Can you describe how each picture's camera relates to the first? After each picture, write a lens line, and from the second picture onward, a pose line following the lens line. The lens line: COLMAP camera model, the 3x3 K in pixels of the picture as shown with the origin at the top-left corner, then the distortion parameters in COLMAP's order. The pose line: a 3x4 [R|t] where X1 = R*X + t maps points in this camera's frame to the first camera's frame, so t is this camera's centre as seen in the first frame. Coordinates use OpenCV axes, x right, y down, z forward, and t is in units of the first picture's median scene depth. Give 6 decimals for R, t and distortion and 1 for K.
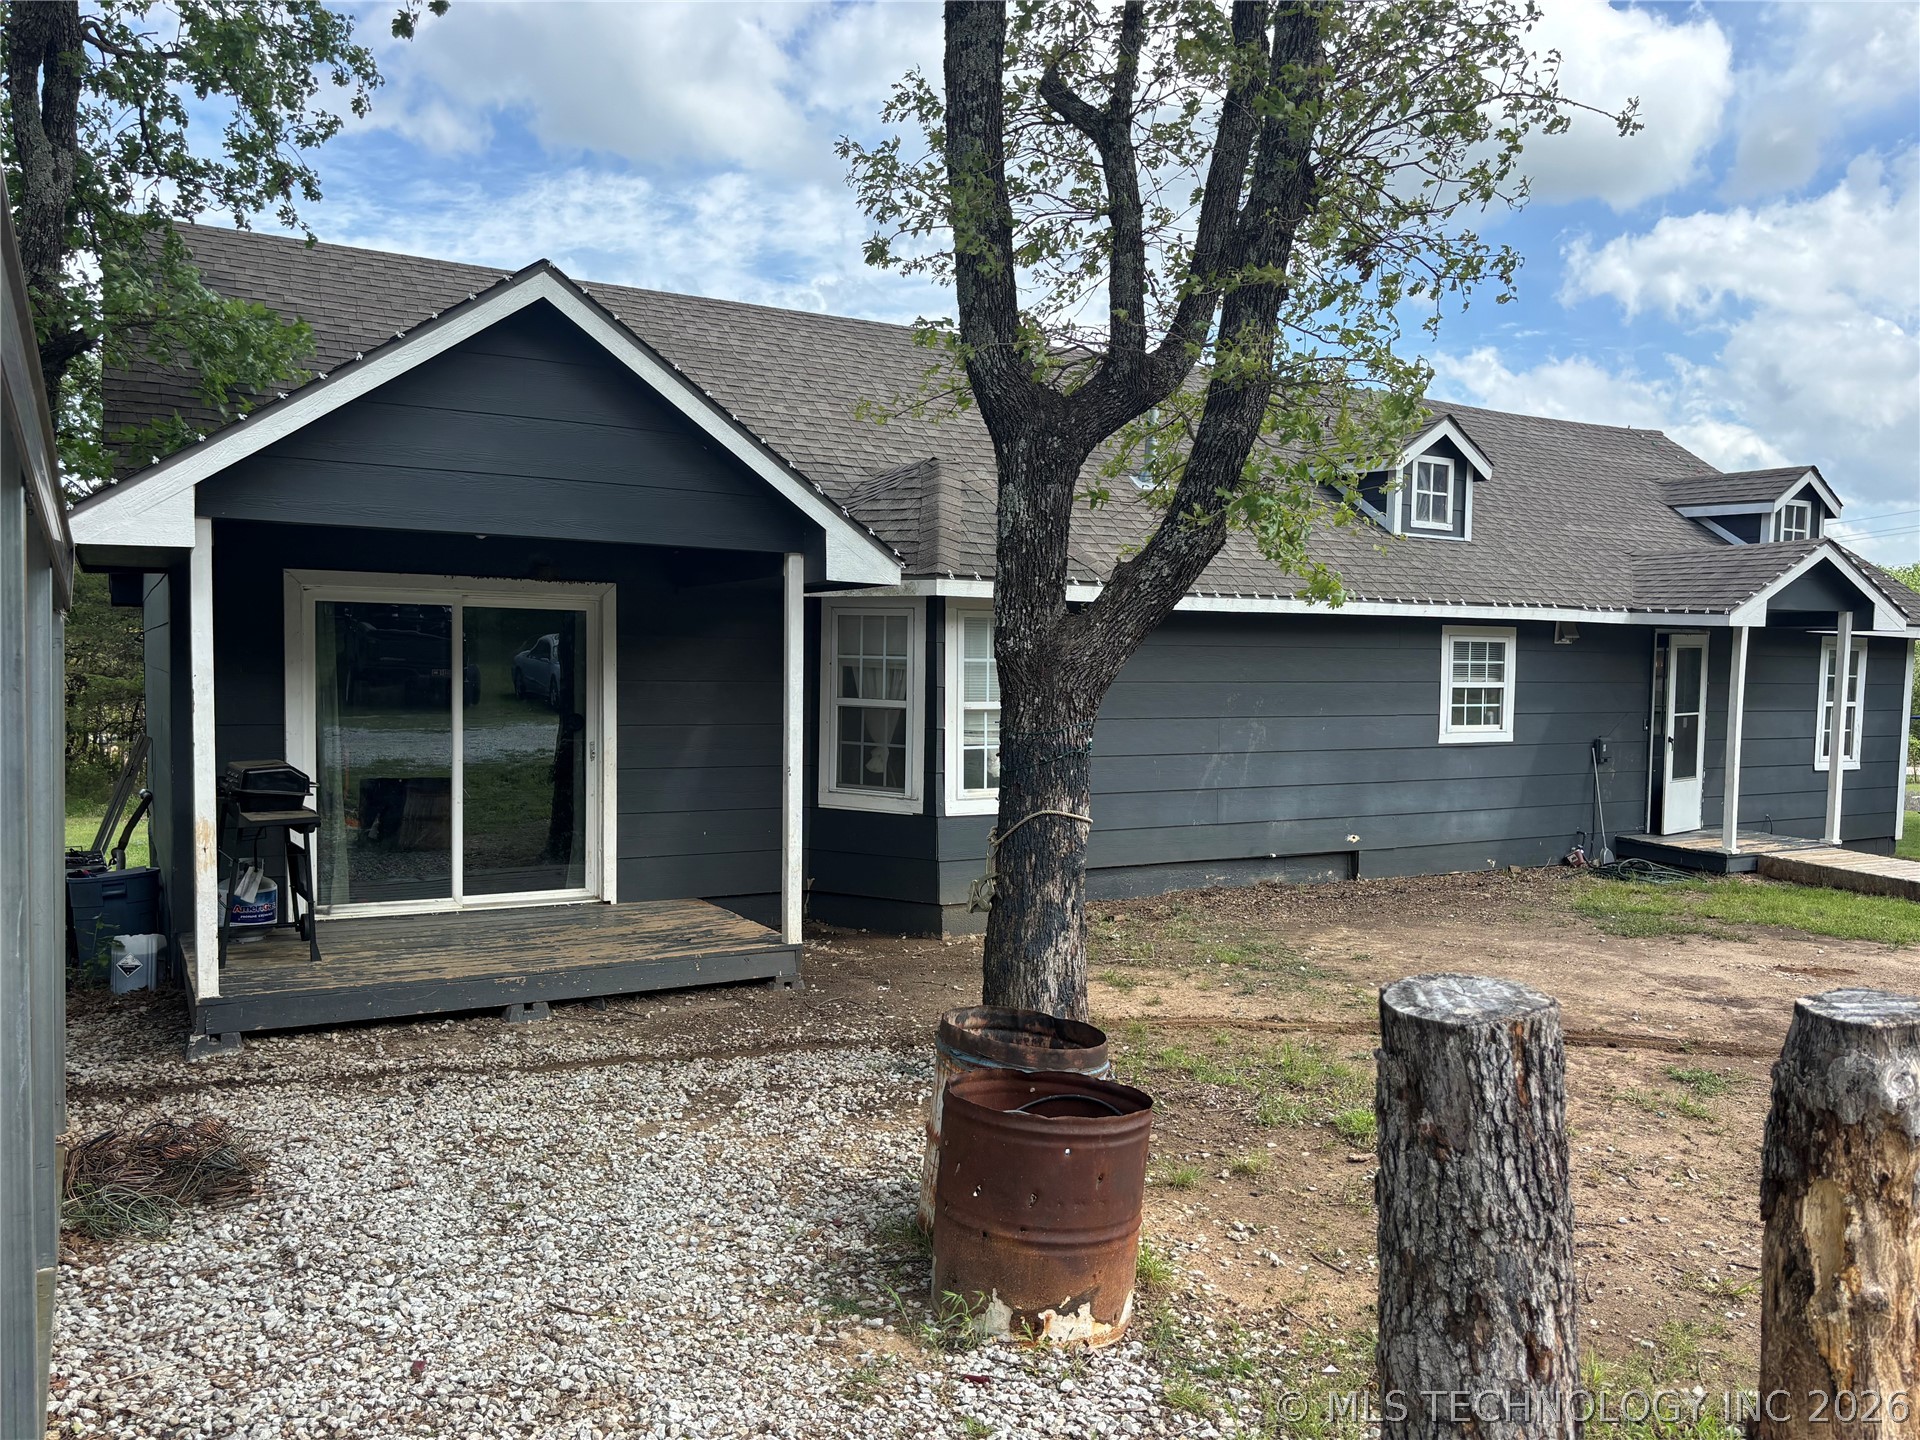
lens RADIAL K [[1461.7, 0, 960.0], [0, 1461.7, 720.0], [0, 0, 1]] dist [0.024297, 0.000939]
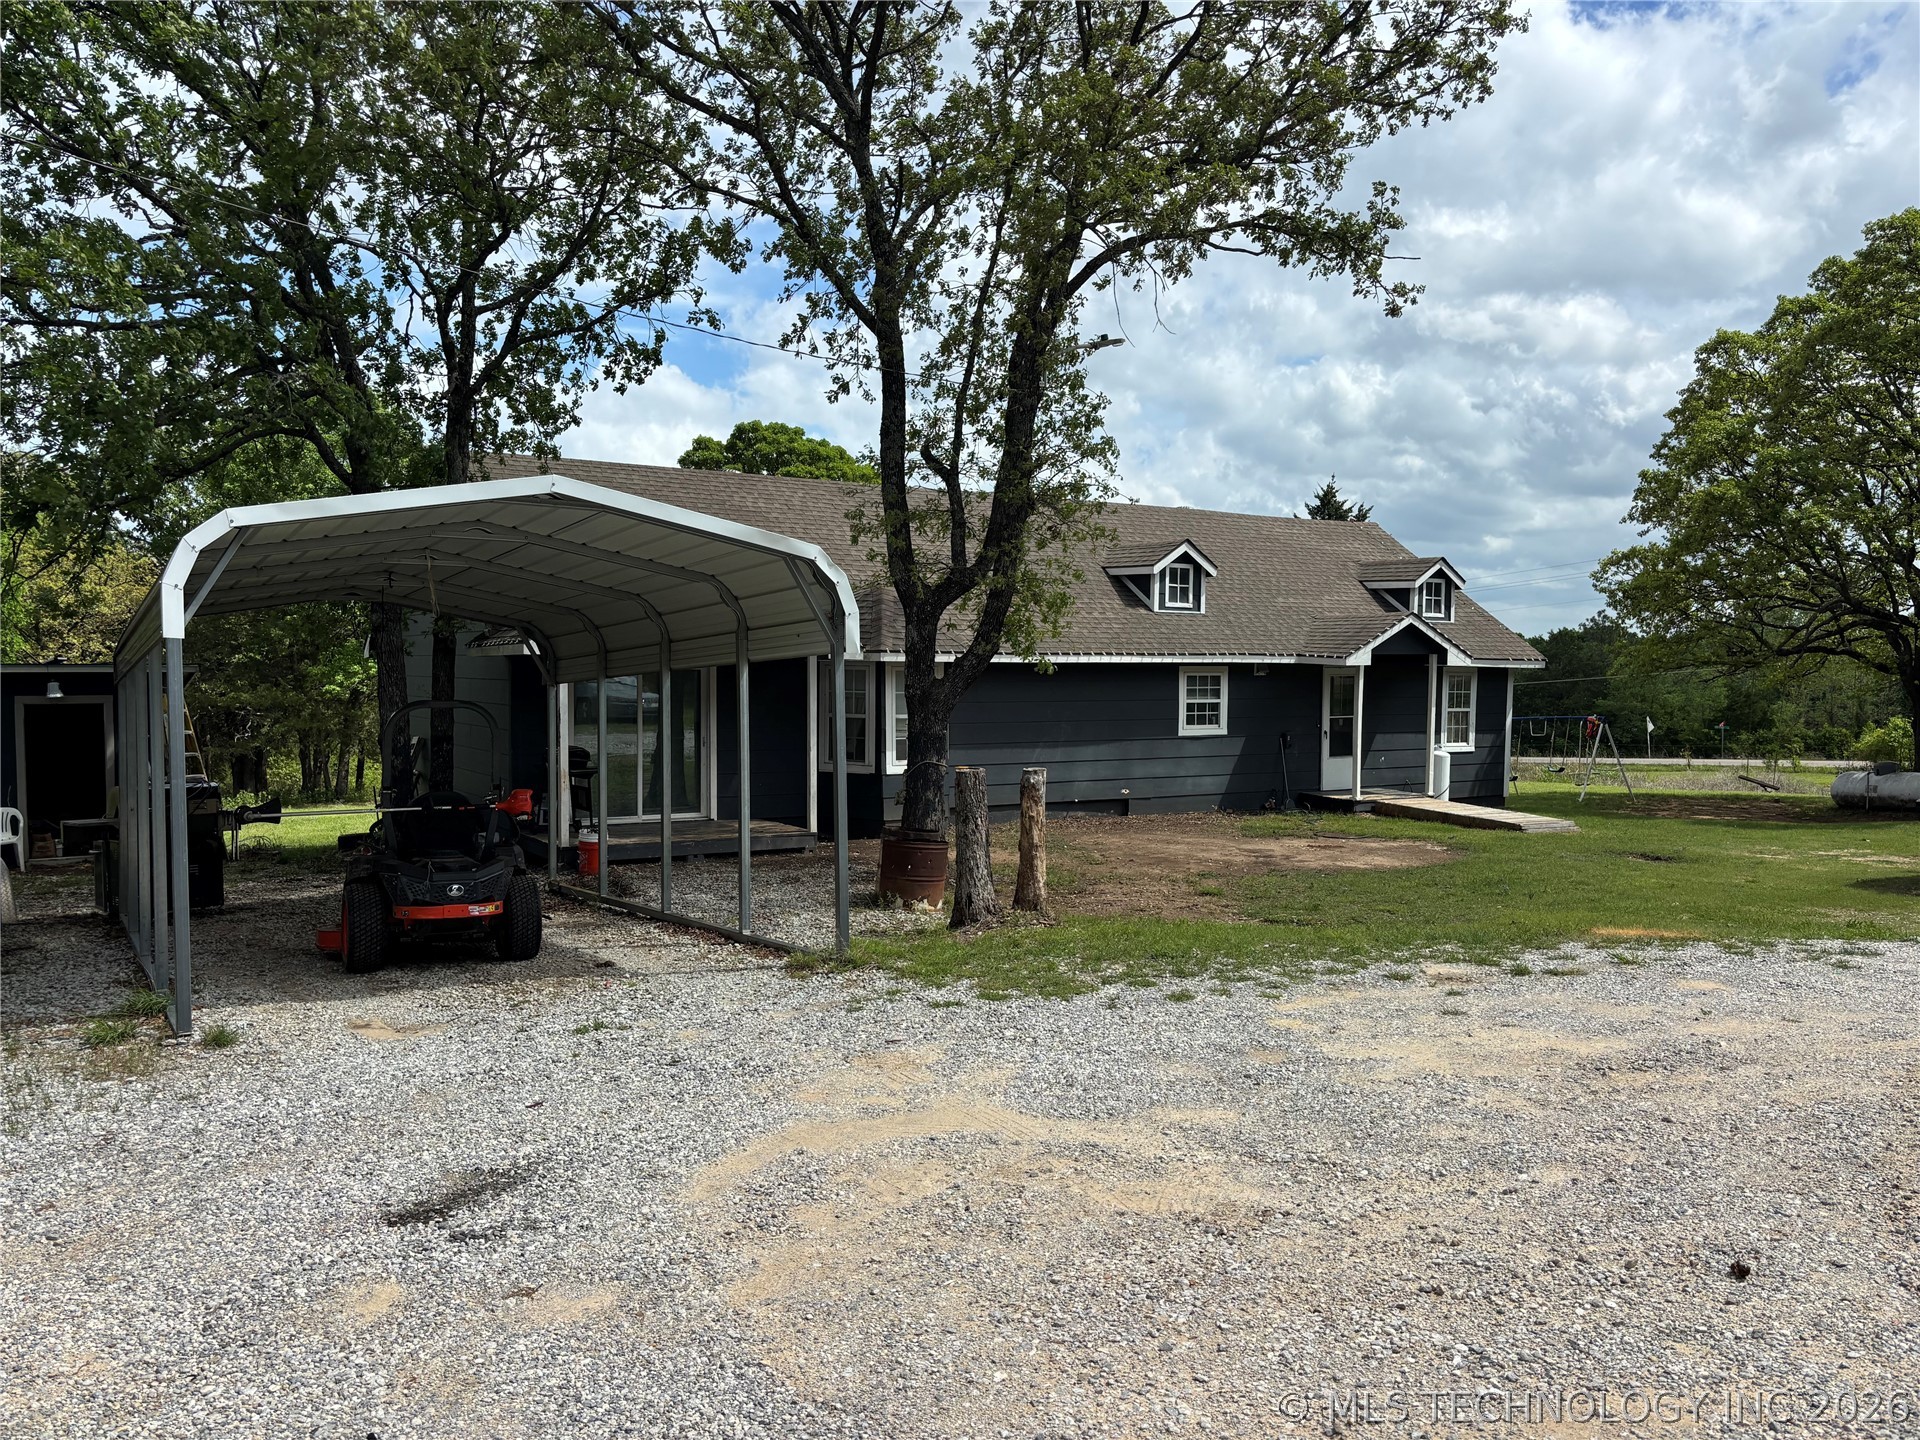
lens RADIAL K [[1461.7, 0, 960.0], [0, 1461.7, 720.0], [0, 0, 1]] dist [0.024297, 0.000939]
pose [[0.999368, -0.008177, 0.034608, 0.015243], [0.008339, 0.999955, -0.004549, 0.003166], [-0.034569, 0.004835, 0.999391, -0.677326]]
